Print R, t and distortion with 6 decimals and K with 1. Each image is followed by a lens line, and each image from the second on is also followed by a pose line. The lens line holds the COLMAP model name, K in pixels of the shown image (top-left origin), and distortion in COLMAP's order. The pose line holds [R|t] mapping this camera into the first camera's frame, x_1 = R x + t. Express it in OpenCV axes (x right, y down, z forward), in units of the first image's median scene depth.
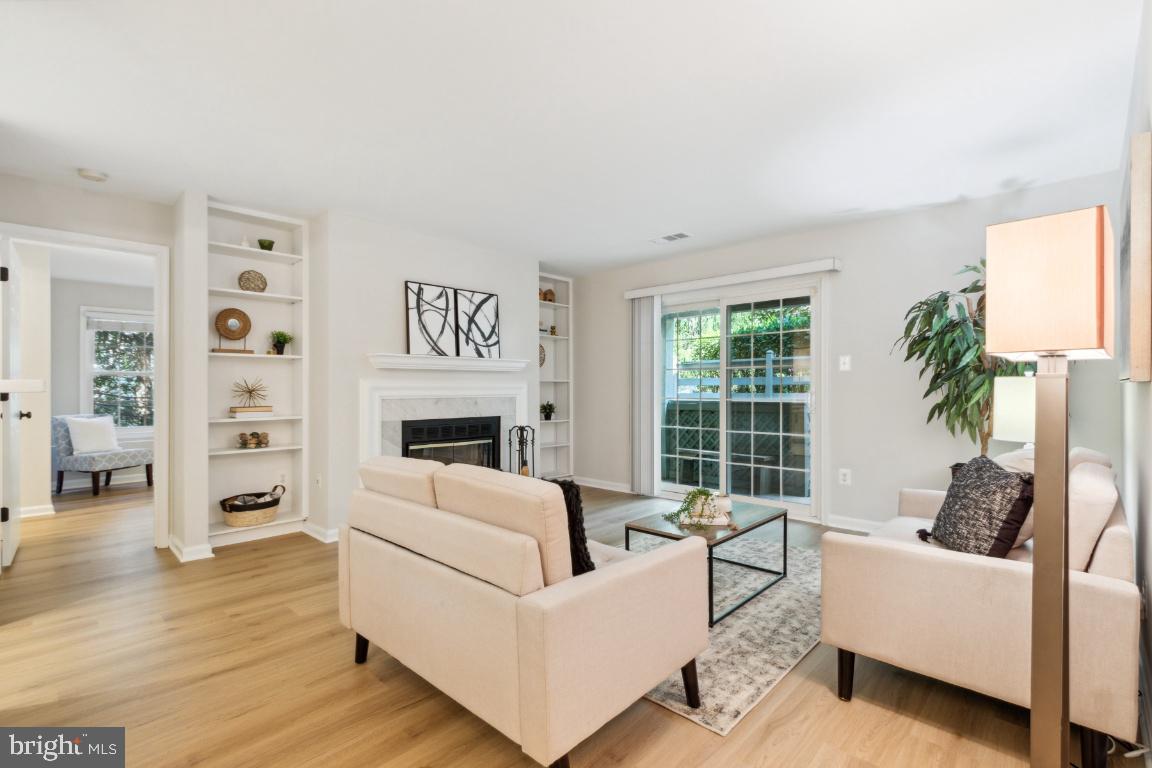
lens RADIAL K [[533.0, 0, 559.9], [0, 533.0, 389.1], [0, 0, 1]] dist [0.007445, -0.003815]
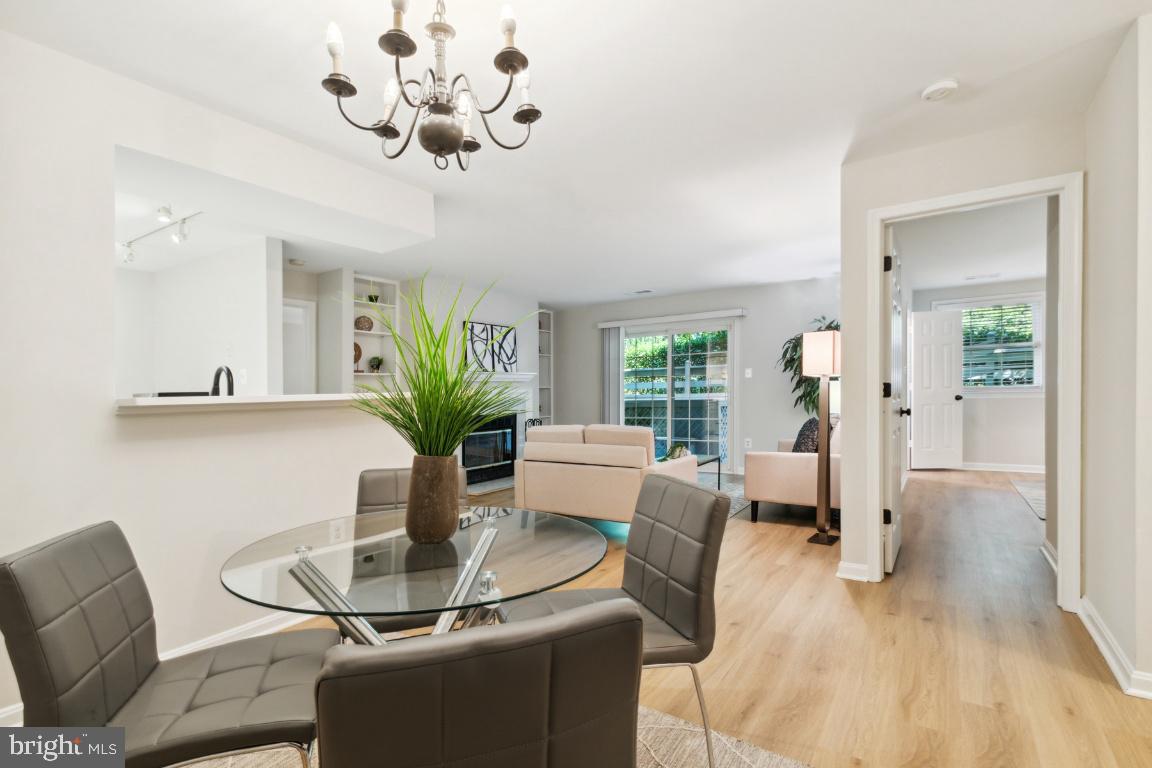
lens RADIAL K [[554.5, 0, 548.1], [0, 554.5, 368.6], [0, 0, 1]] dist [0.004492, -0.003548]
pose [[0.988158, -0.009824, 0.153124, -0.279995], [0.016762, 0.998887, -0.044084, -0.002373], [-0.152520, 0.046128, 0.987223, -0.498990]]
